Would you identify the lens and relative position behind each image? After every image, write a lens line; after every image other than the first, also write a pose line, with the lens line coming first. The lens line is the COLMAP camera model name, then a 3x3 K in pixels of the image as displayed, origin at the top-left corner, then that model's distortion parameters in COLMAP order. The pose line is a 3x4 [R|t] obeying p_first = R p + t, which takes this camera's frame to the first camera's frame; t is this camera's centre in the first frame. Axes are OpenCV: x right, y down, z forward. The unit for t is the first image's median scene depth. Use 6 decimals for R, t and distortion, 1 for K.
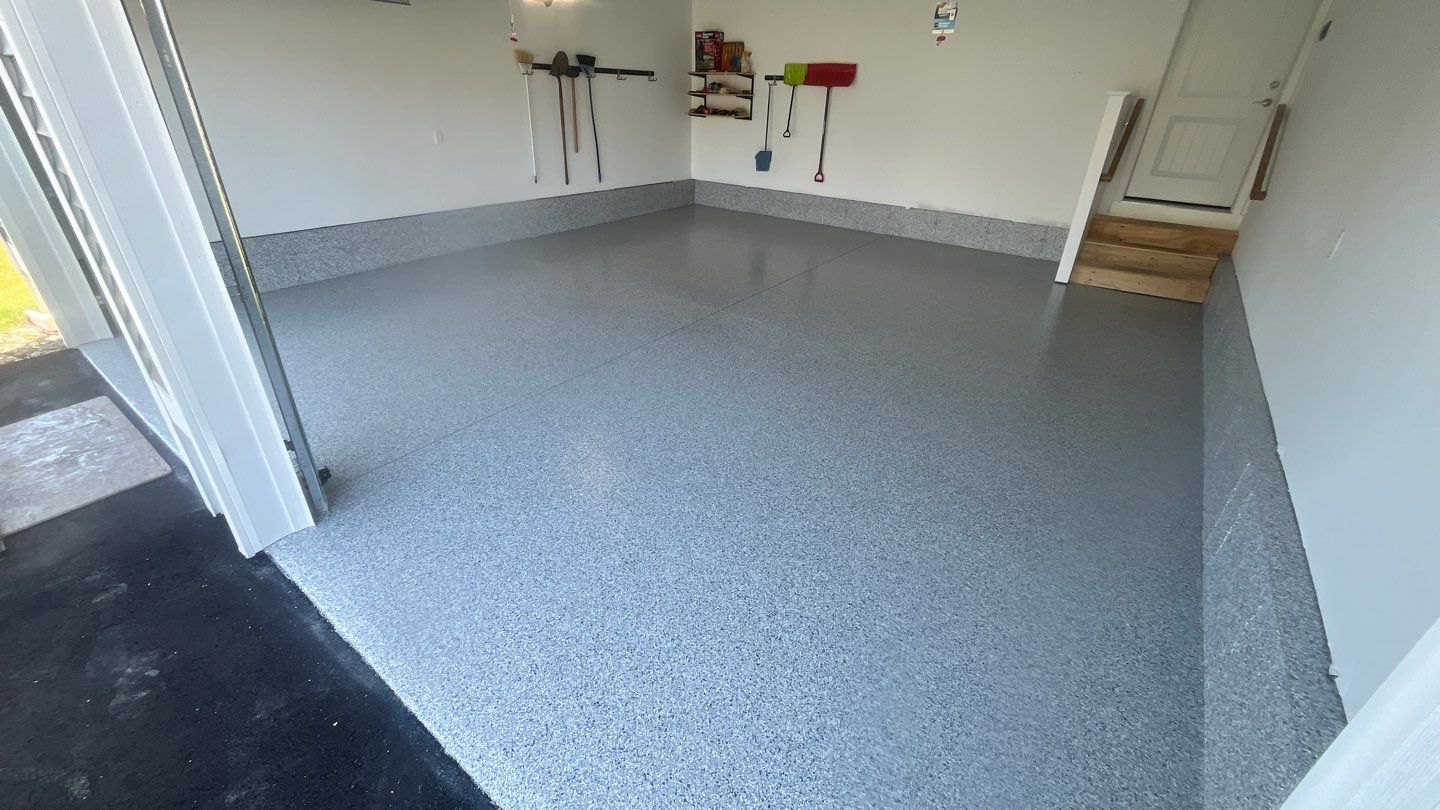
lens RADIAL K [[578.4, 0, 719.9], [0, 578.4, 401.6], [0, 0, 1]] dist [-0.000279, -0.001572]
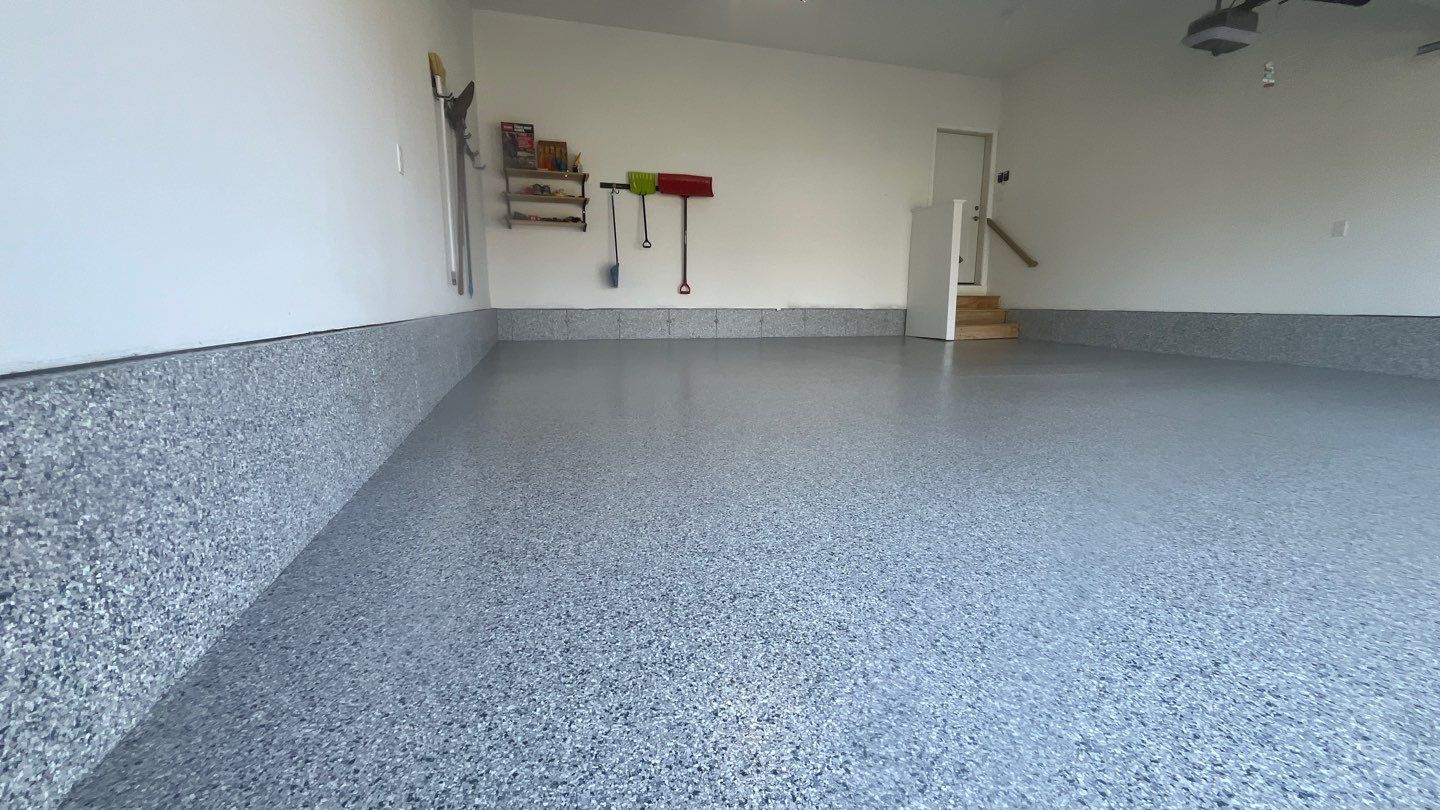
lens RADIAL K [[579.1, 0, 719.9], [0, 579.1, 401.1], [0, 0, 1]] dist [-0.002312, 0.000019]
pose [[0.602399, -0.163406, 0.781290, -0.563736], [0.385885, 0.916454, -0.105854, -0.114059], [-0.698719, 0.365254, 0.615126, 0.491001]]
